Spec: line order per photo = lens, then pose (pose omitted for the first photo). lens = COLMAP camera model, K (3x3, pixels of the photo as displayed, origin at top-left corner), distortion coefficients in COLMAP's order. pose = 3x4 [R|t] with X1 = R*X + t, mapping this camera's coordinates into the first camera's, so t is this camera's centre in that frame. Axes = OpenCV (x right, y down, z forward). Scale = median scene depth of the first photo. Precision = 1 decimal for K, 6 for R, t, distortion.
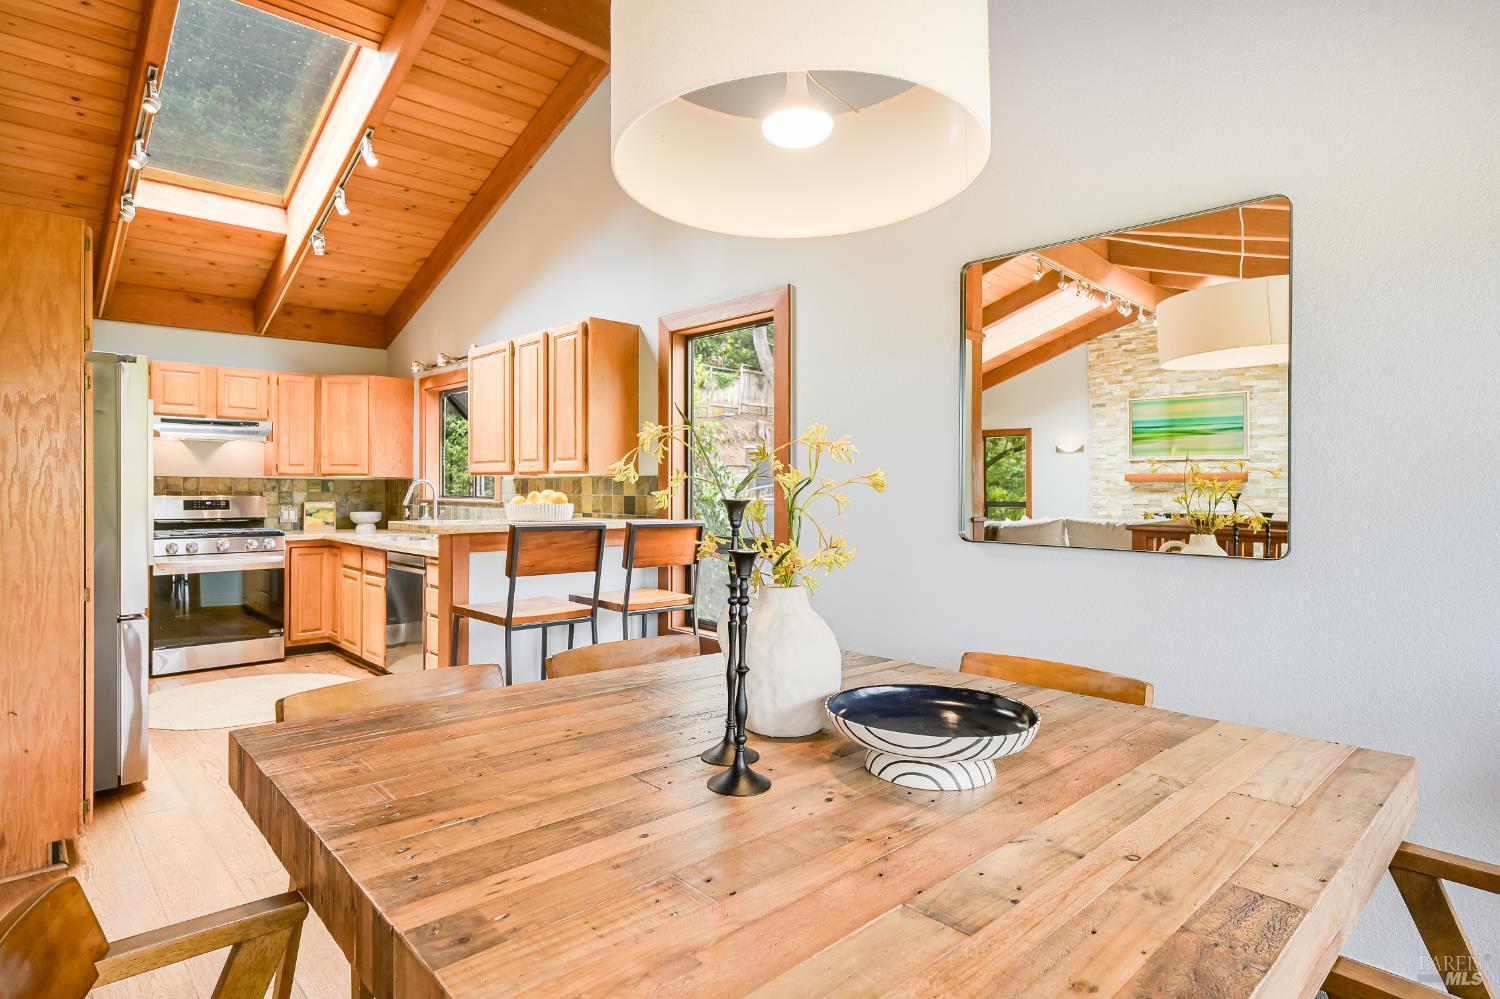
lens RADIAL K [[791.9, 0, 750.9], [0, 791.9, 488.6], [0, 0, 1]] dist [0.002808, -0.000280]
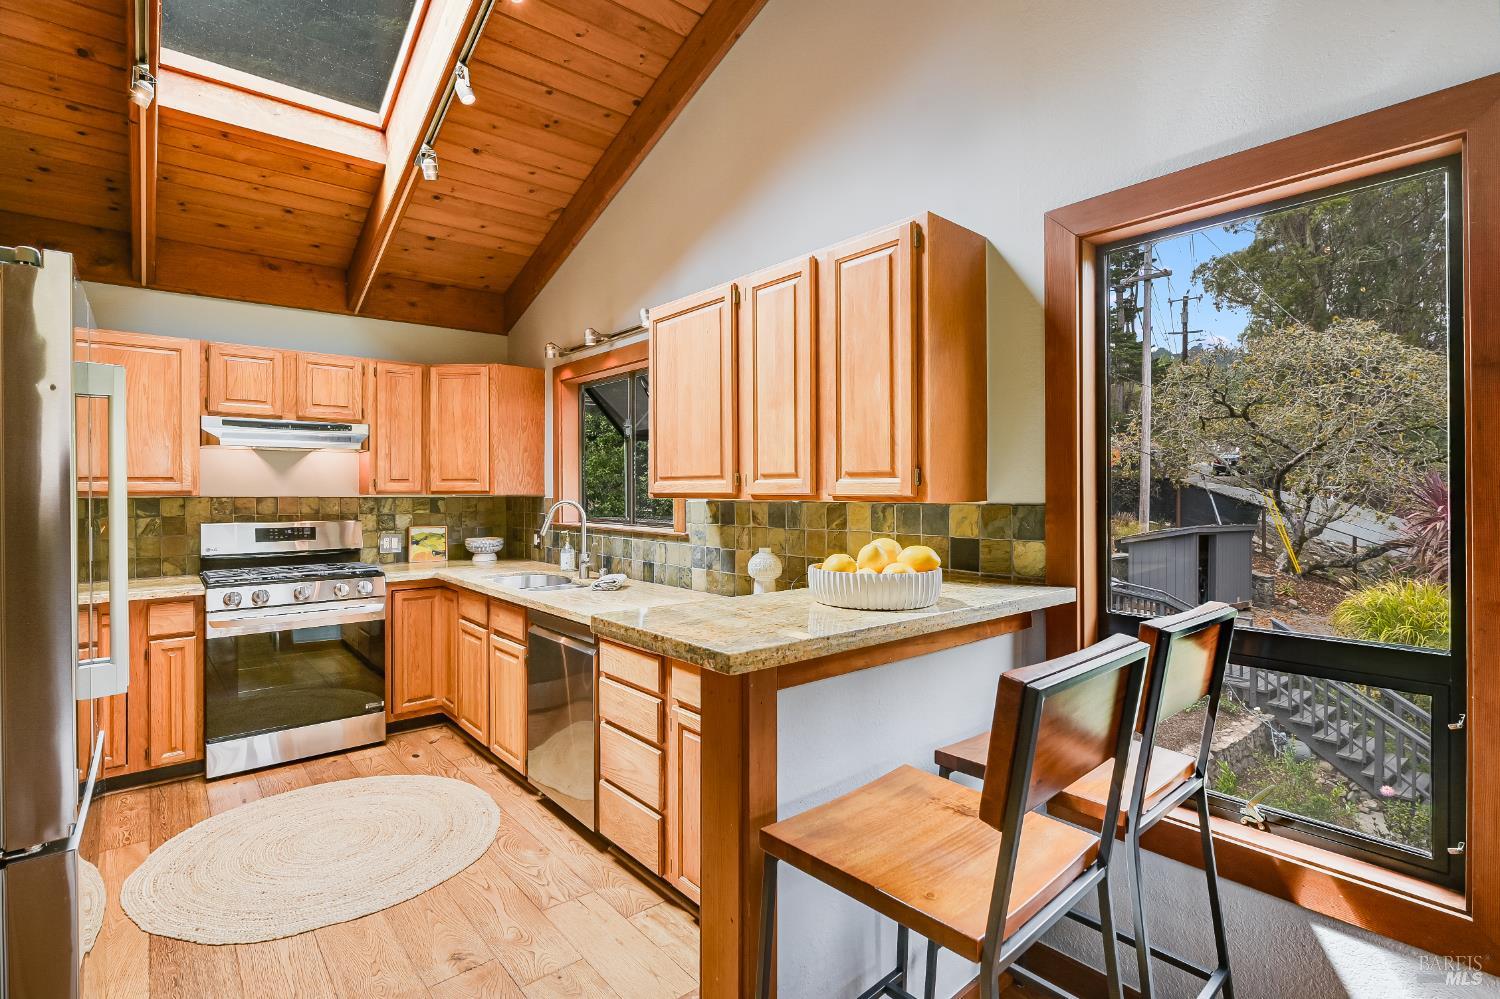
lens RADIAL K [[695.1, 0, 749.1], [0, 695.1, 493.1], [0, 0, 1]] dist [-0.003232, 0.000855]
pose [[0.998542, -0.004374, -0.053803, -0.206070], [0.004514, 0.999987, 0.002484, -0.018531], [0.053792, -0.002723, 0.998548, 0.358579]]
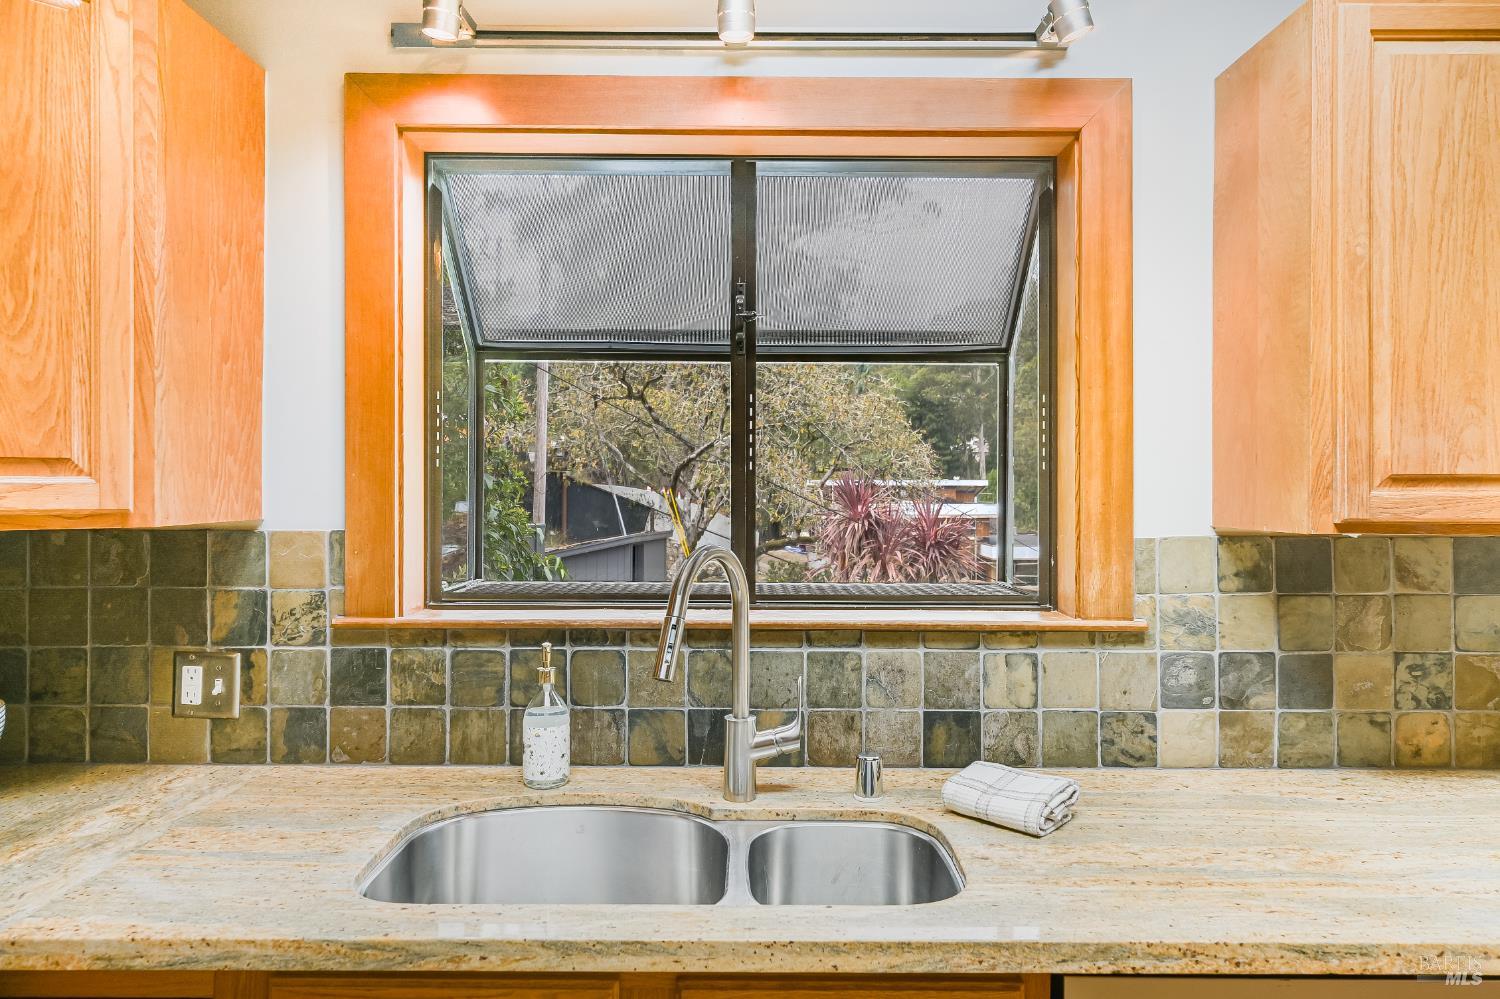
lens RADIAL K [[1009.9, 0, 747.8], [0, 1009.9, 493.5], [0, 0, 1]] dist [0.004921, -0.001584]
pose [[0.693363, -0.006020, 0.720563, -0.586561], [0.000534, 0.999969, 0.007840, -0.026350], [-0.720588, -0.005051, 0.693345, 0.781723]]
